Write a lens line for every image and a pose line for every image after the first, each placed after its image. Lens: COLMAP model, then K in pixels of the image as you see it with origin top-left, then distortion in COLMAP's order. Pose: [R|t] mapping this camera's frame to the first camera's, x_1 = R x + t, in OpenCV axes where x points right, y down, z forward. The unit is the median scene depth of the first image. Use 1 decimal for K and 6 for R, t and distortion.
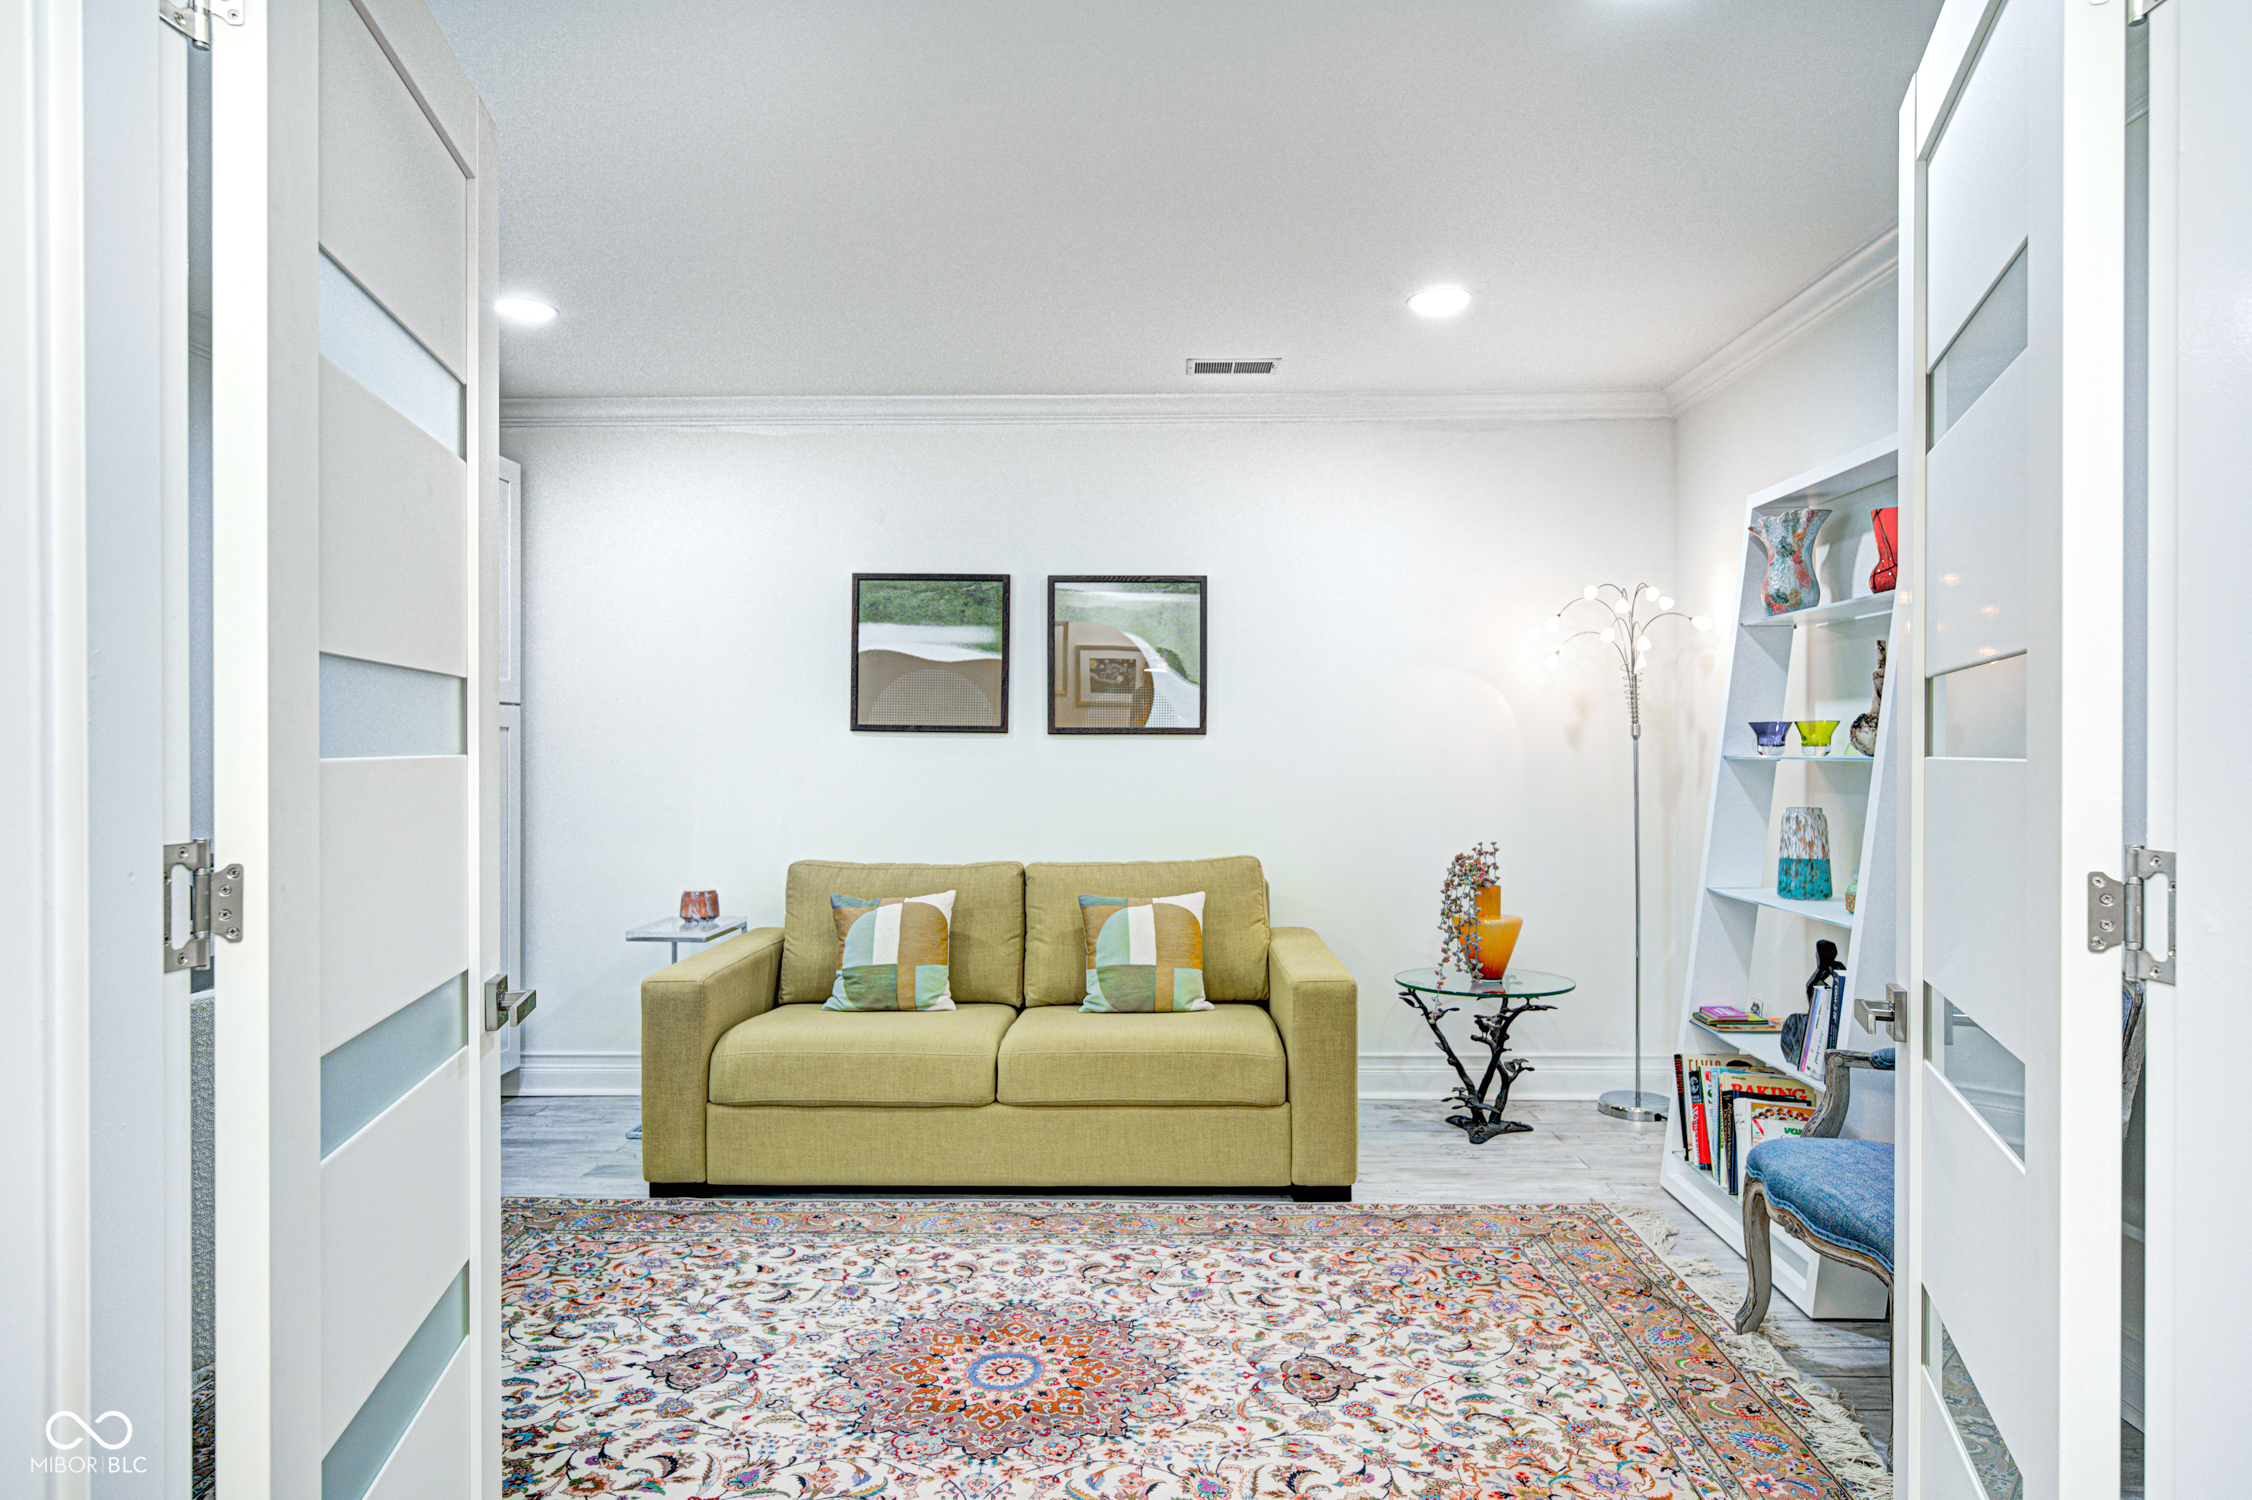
lens RADIAL K [[1342.6, 0, 1126.0], [0, 1342.6, 750.0], [0, 0, 1]] dist [-0.003109, -0.000204]
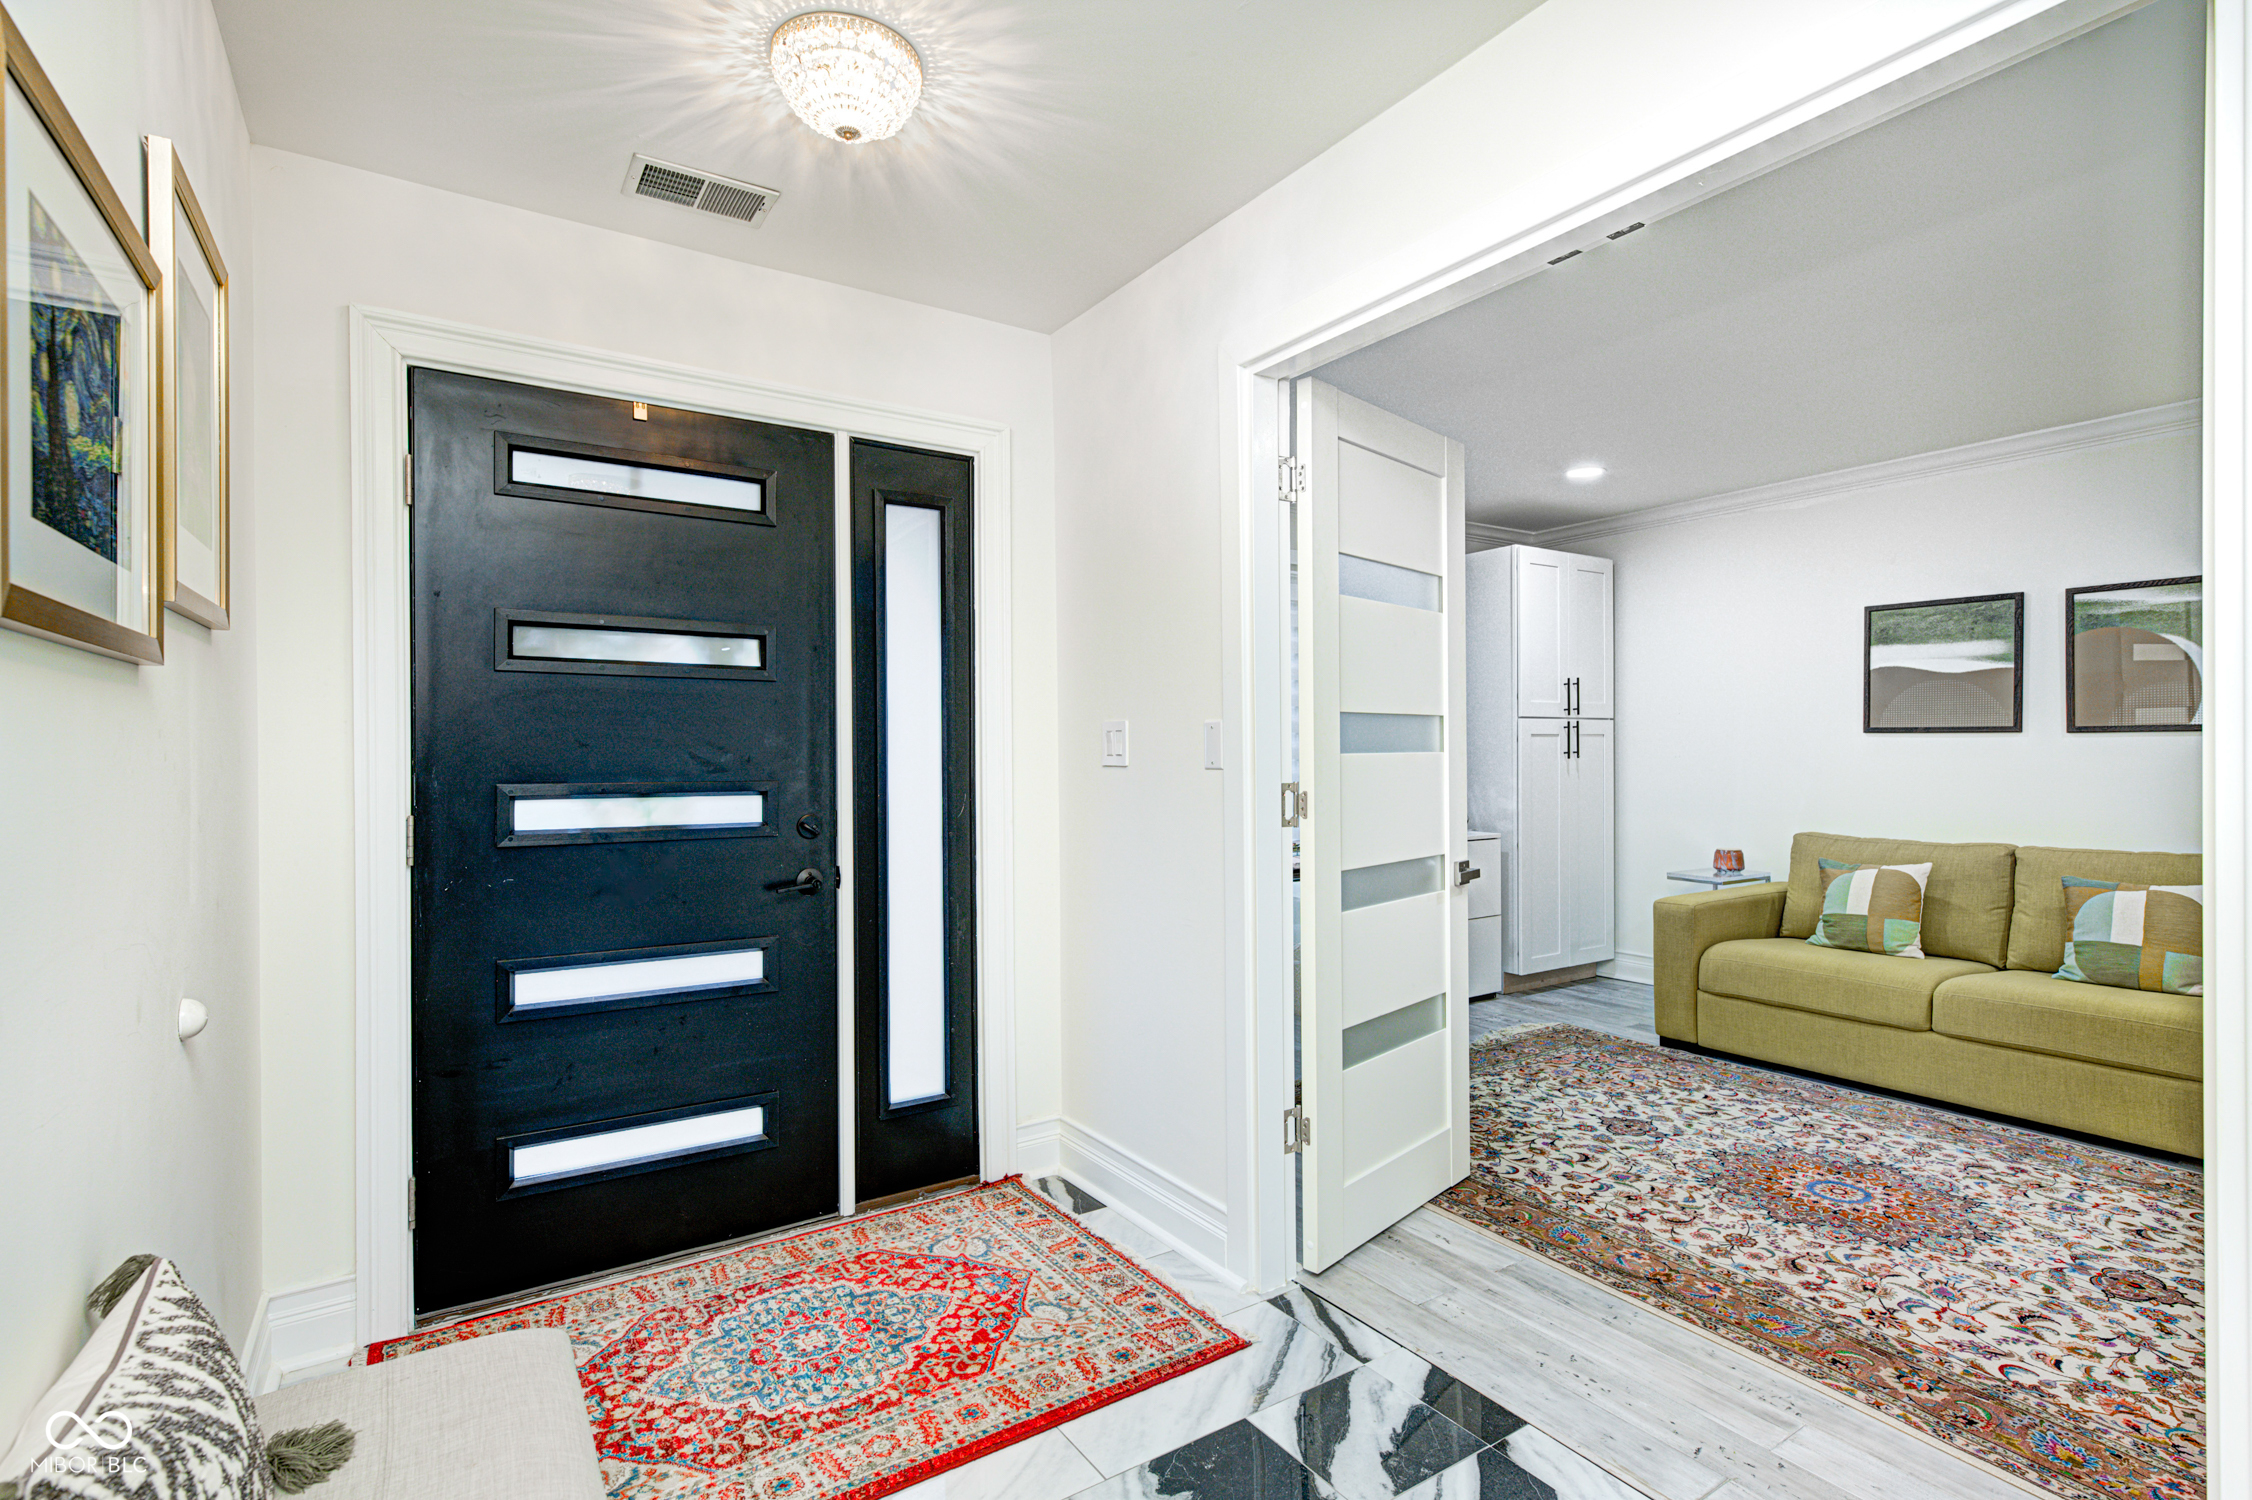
lens RADIAL K [[1070.6, 0, 1126.0], [0, 1070.6, 750.0], [0, 0, 1]] dist [0.003018, 0.002385]
pose [[0.570274, -0.003111, -0.821448, 0.271067], [0.004135, 0.999991, -0.000917, 0.000116], [0.821444, -0.002874, 0.570282, -0.164855]]
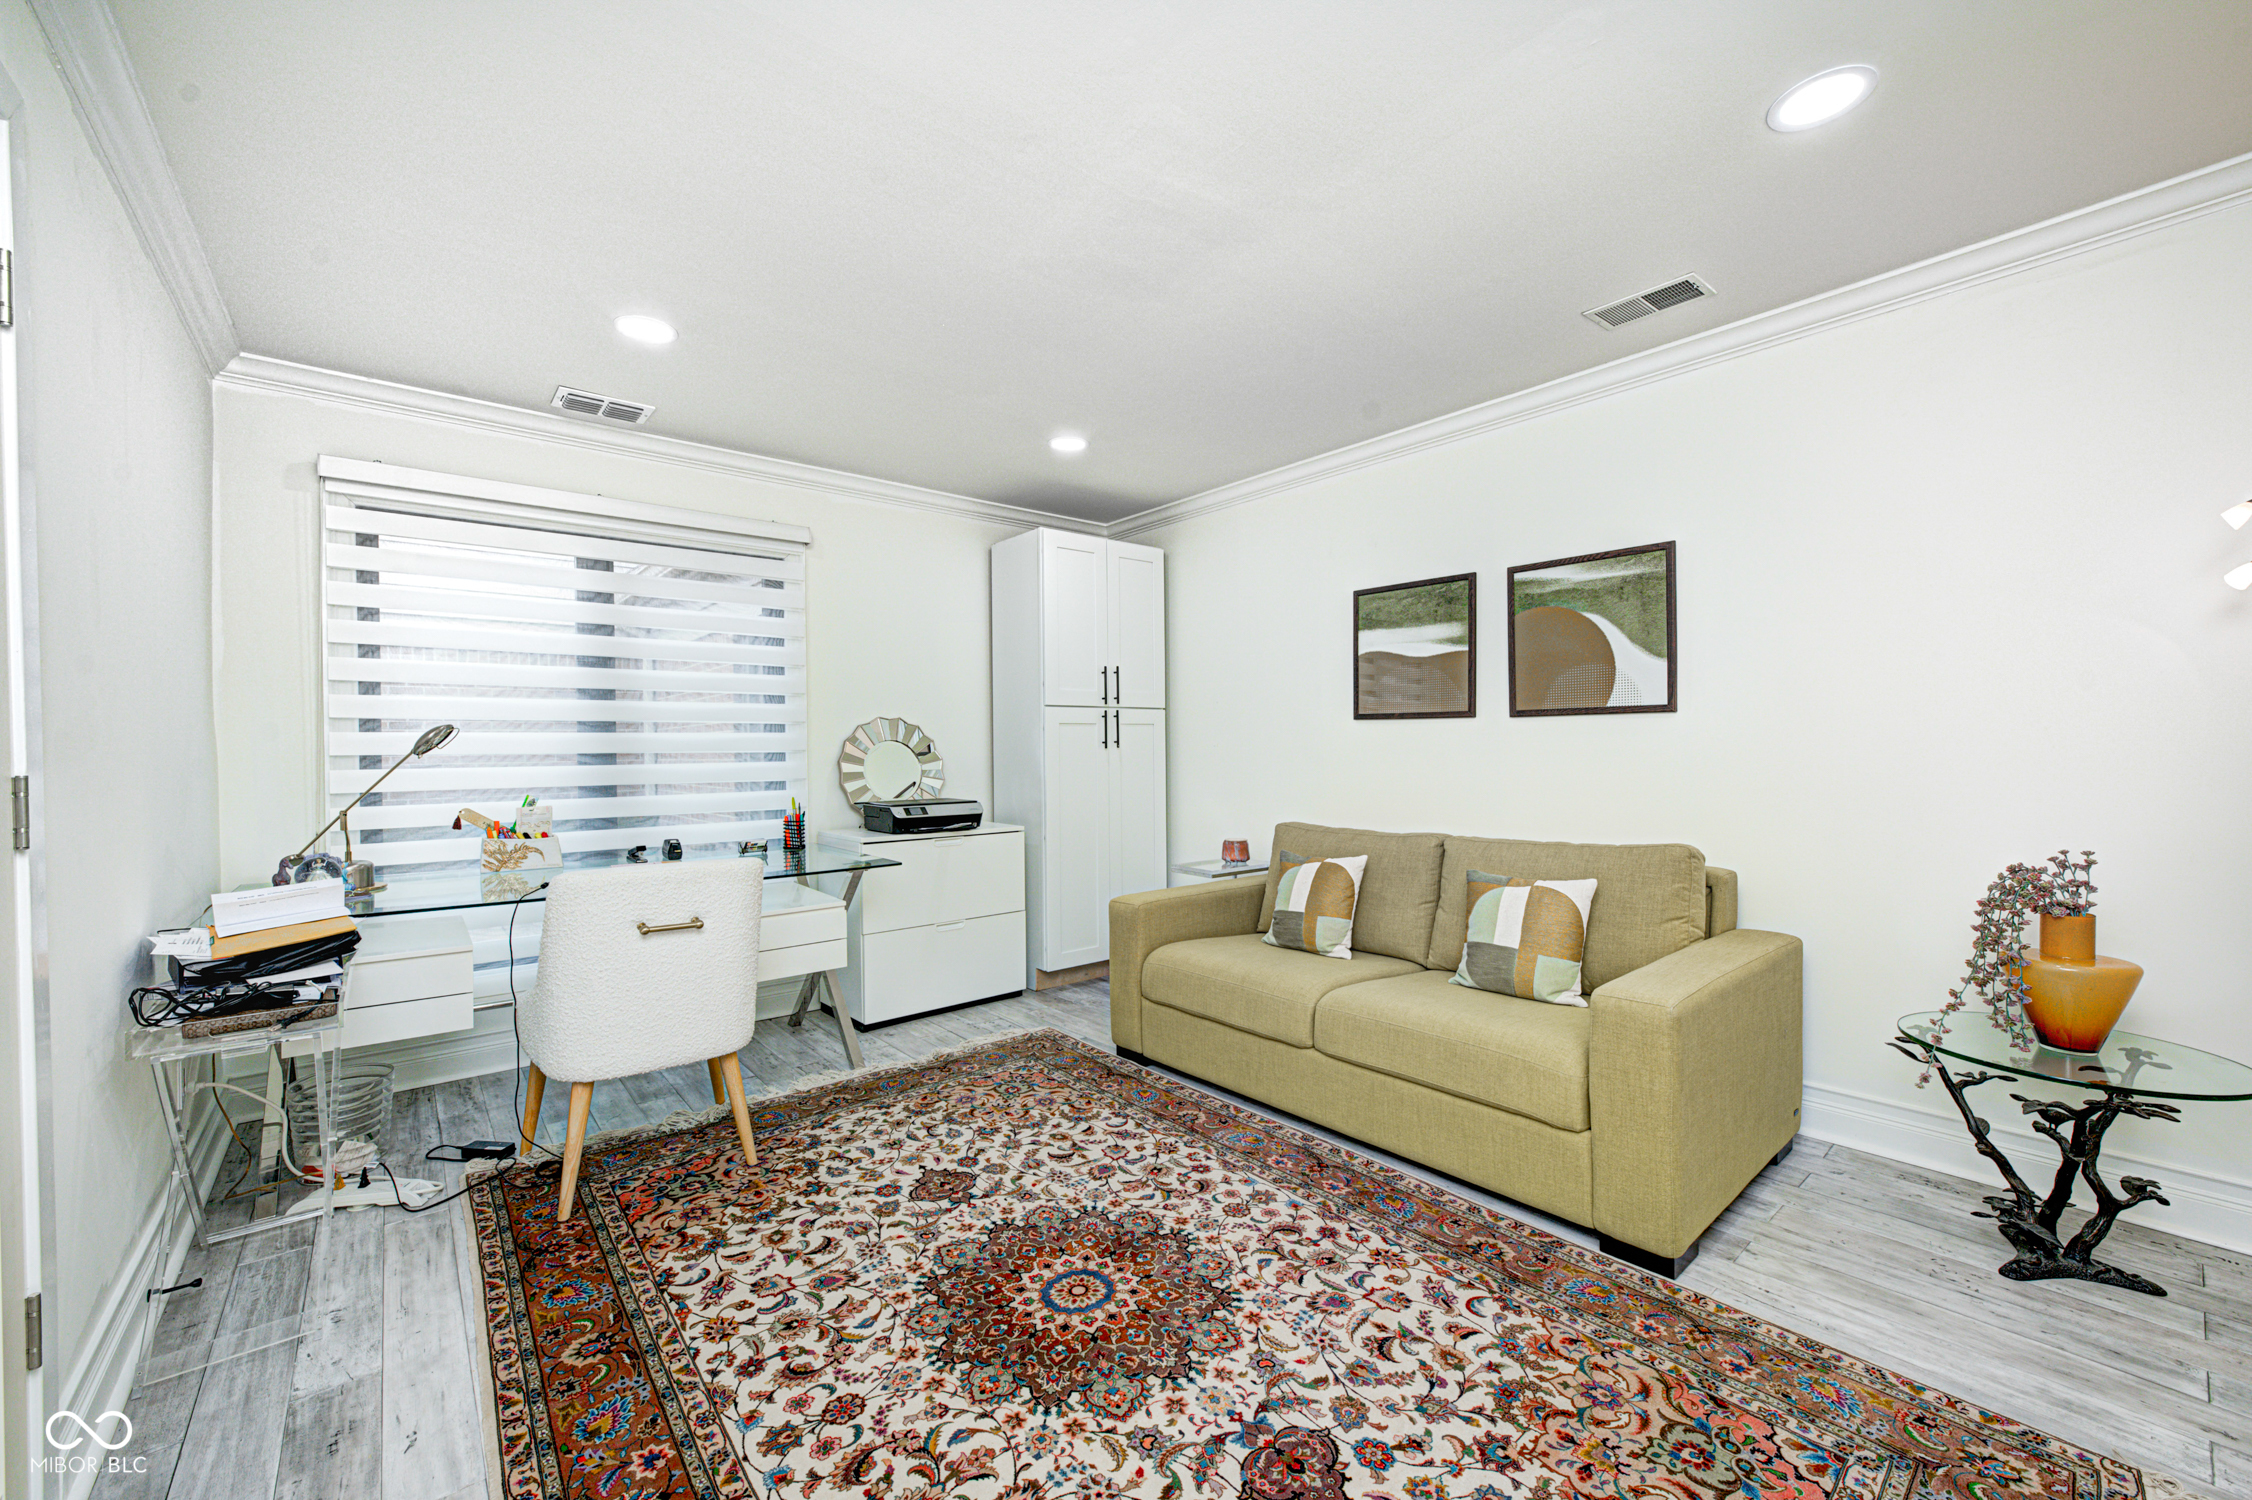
lens RADIAL K [[887.4, 0, 1126.0], [0, 887.4, 750.0], [0, 0, 1]] dist [-0.001069, 0.000435]
pose [[0.661948, -0.004483, -0.749536, 0.321150], [0.008743, 0.999960, 0.001741, 0.012751], [0.749499, -0.007706, 0.661961, 0.367471]]
